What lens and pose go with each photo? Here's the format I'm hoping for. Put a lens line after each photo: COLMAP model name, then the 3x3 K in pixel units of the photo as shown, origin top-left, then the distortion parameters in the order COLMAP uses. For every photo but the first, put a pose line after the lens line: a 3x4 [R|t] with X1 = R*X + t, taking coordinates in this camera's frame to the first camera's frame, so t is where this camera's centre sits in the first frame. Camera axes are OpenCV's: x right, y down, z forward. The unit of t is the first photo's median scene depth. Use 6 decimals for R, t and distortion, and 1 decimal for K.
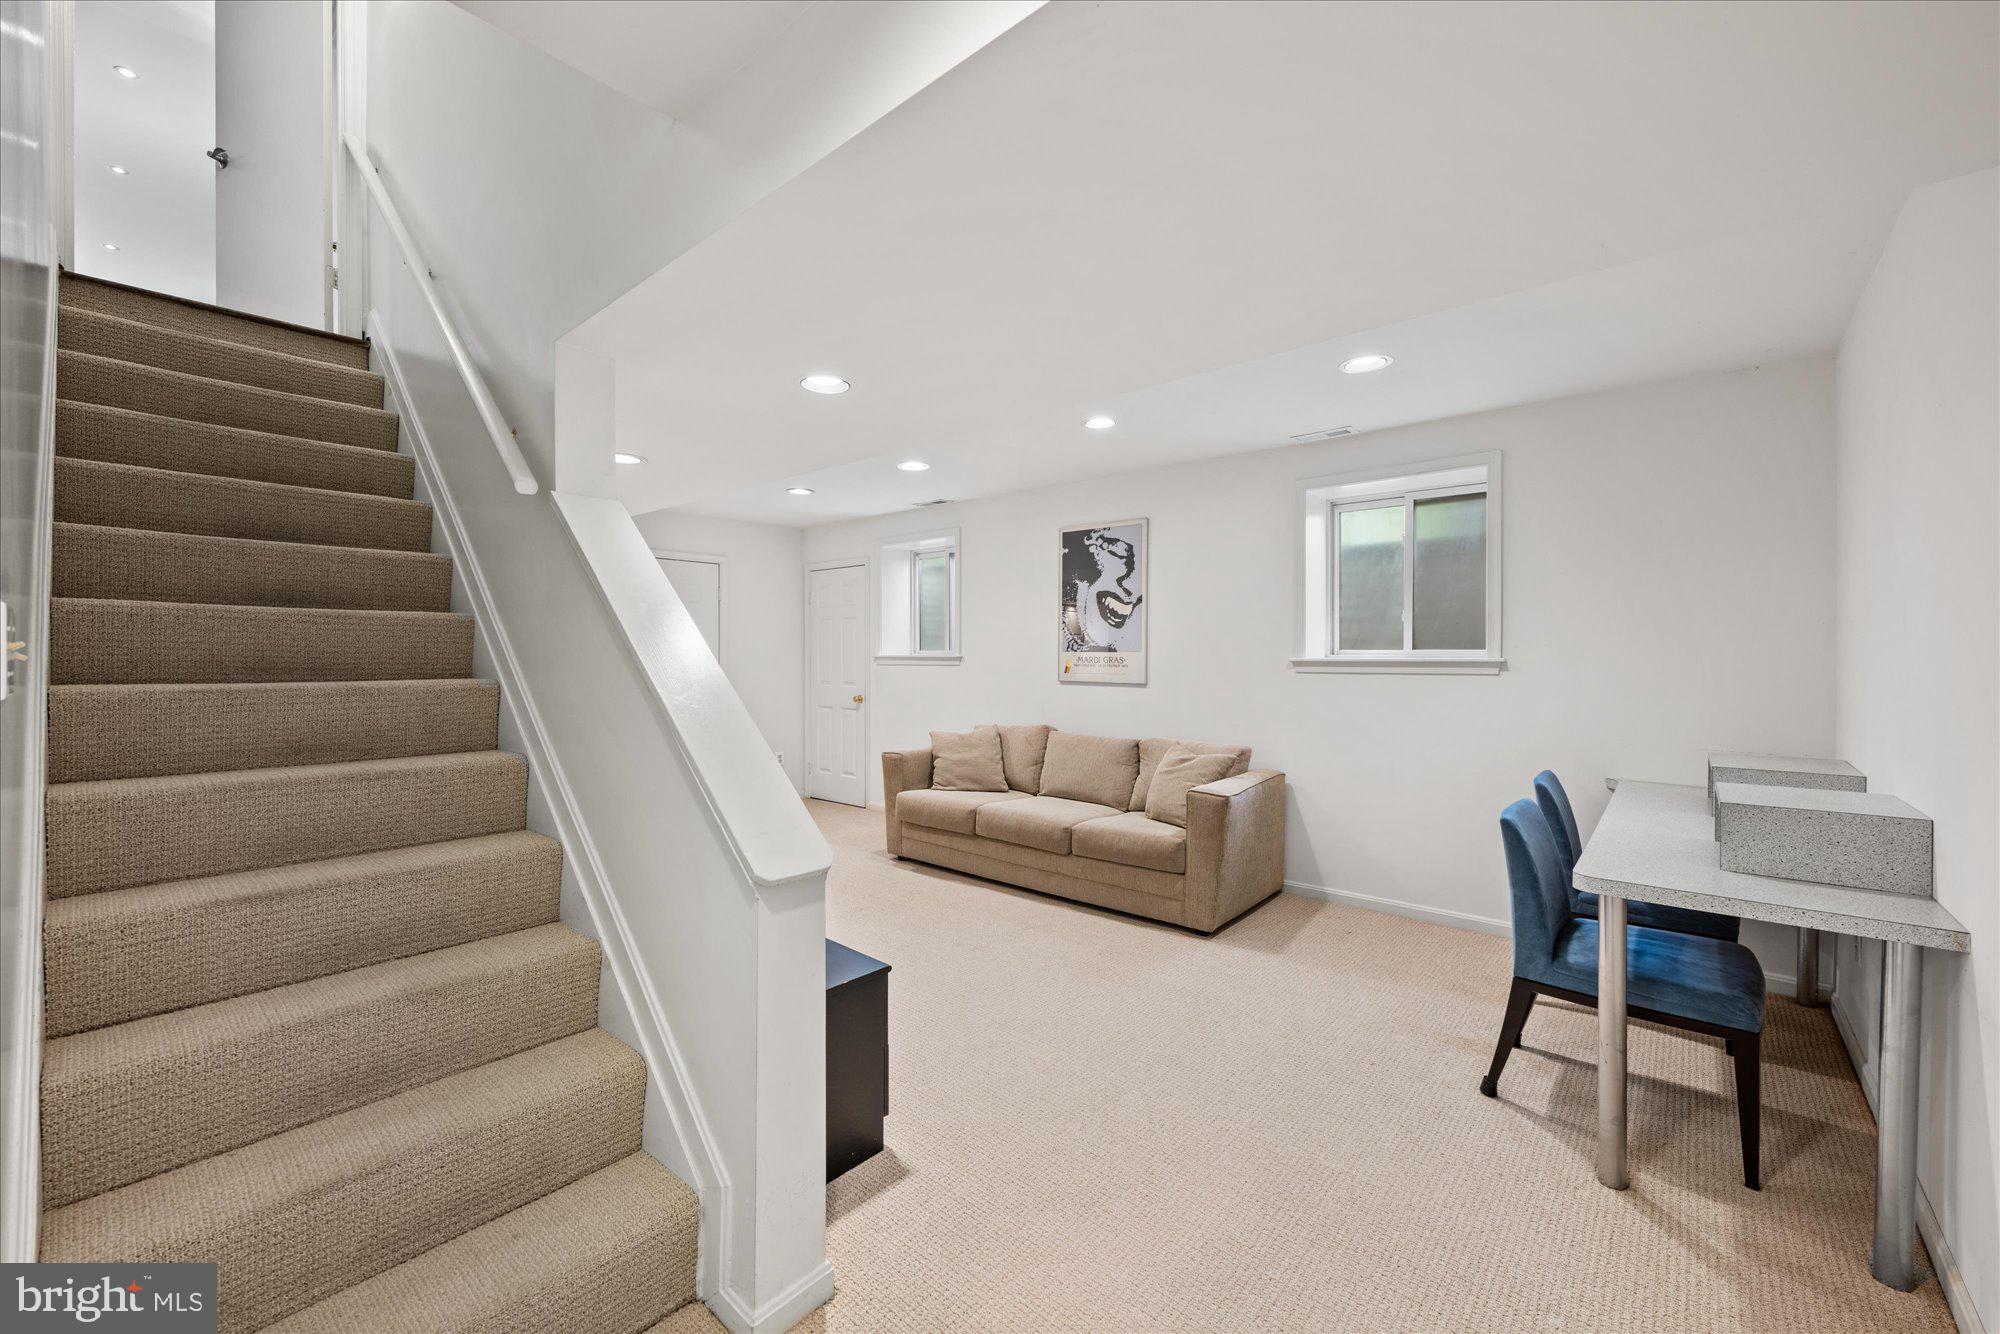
lens RADIAL K [[809.3, 0, 998.2], [0, 809.3, 658.8], [0, 0, 1]] dist [-0.000093, -0.000013]
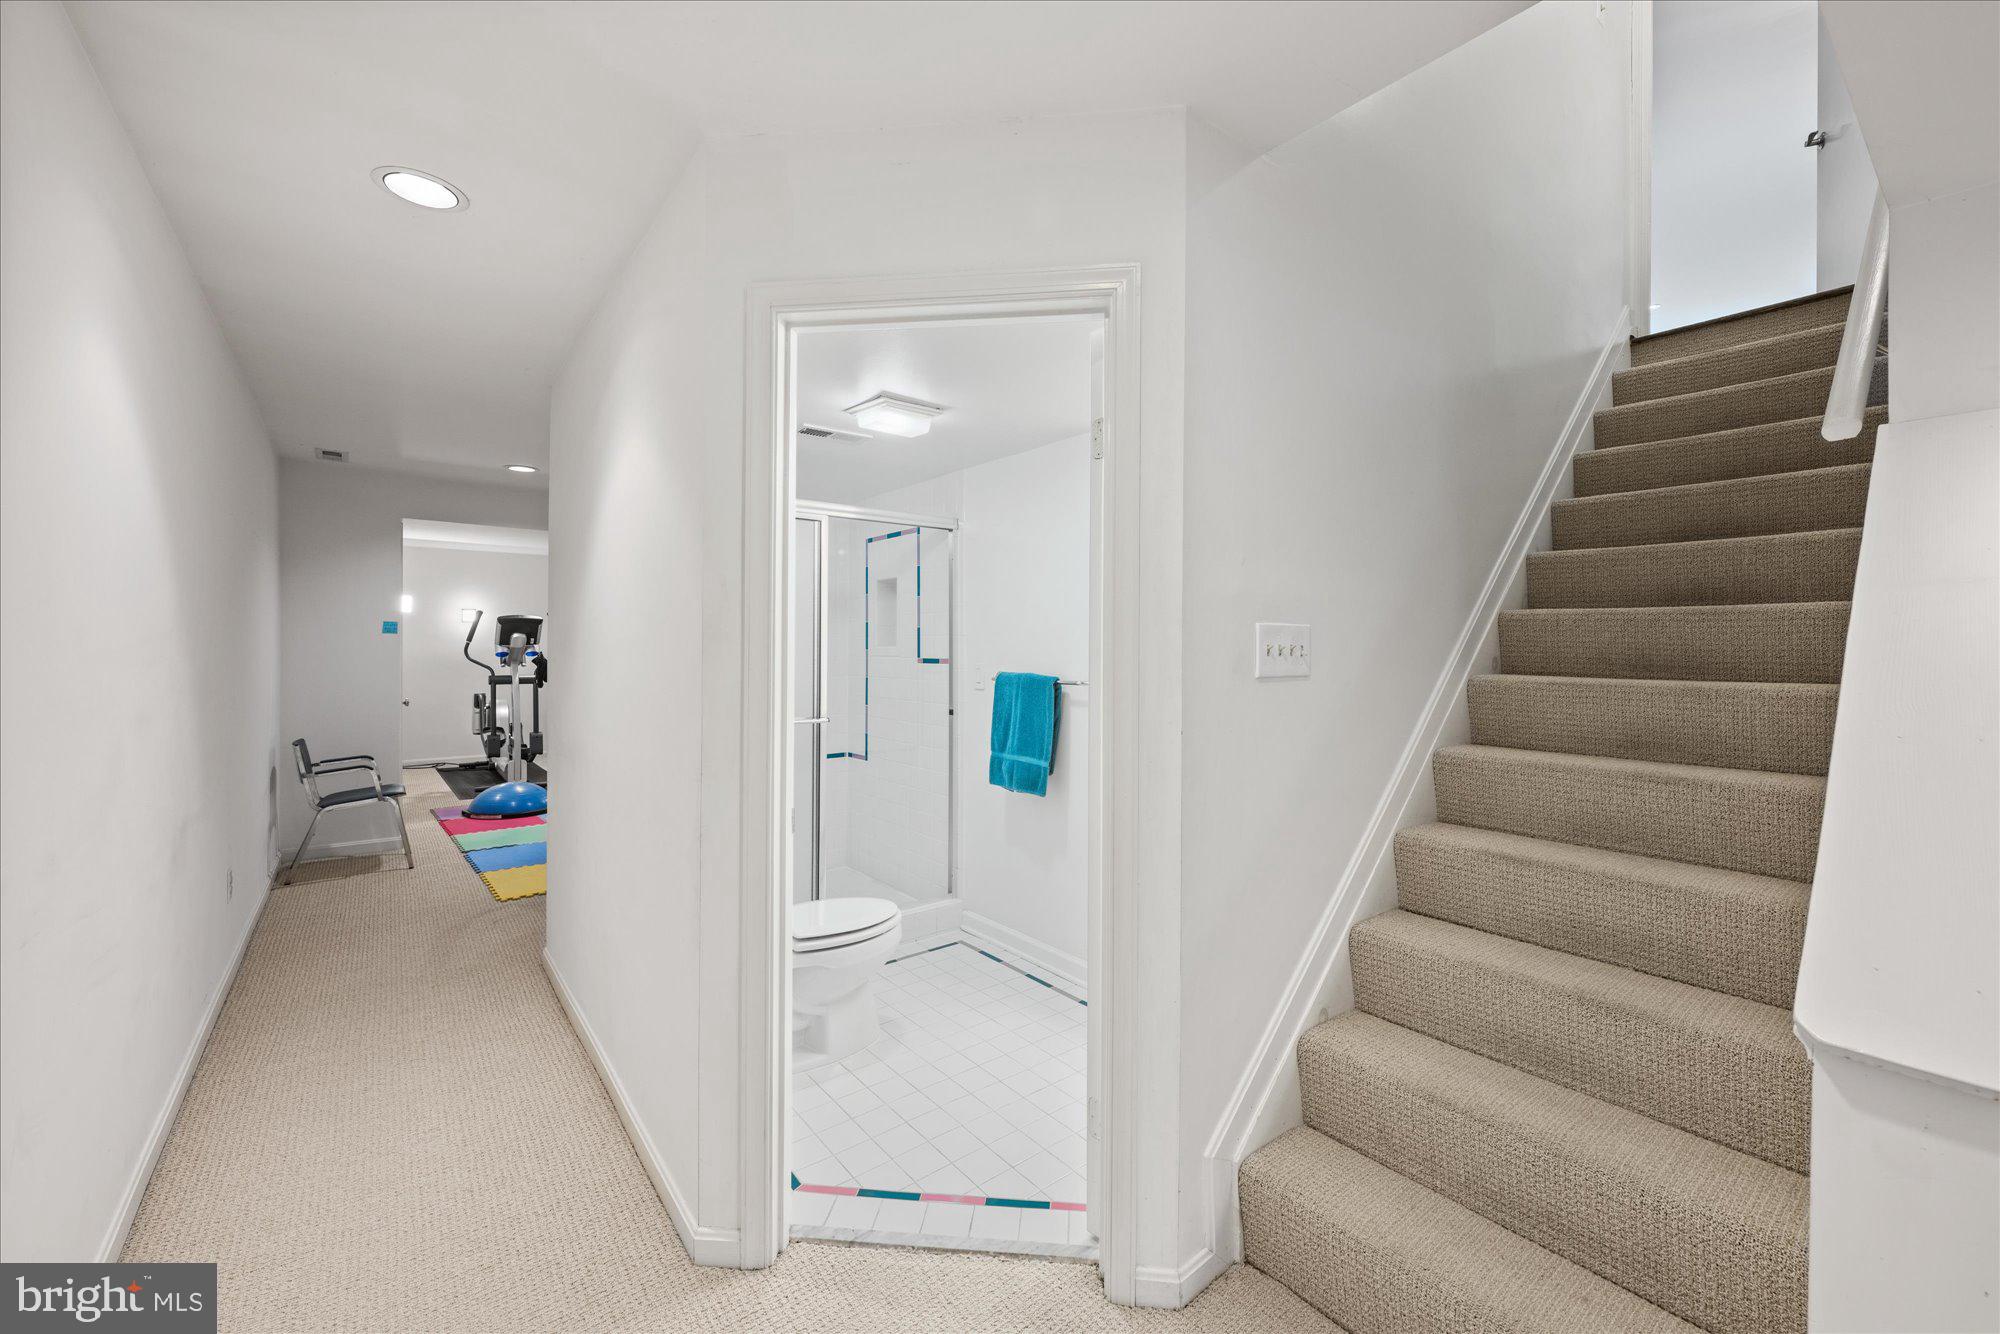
lens RADIAL K [[809.3, 0, 998.4], [0, 809.3, 656.4], [0, 0, 1]] dist [-0.000093, -0.000013]
pose [[-0.205074, 0.004938, -0.978734, 0.333183], [-0.010136, 0.999923, 0.007169, 0.000492], [0.978694, 0.011391, -0.205008, 0.437014]]
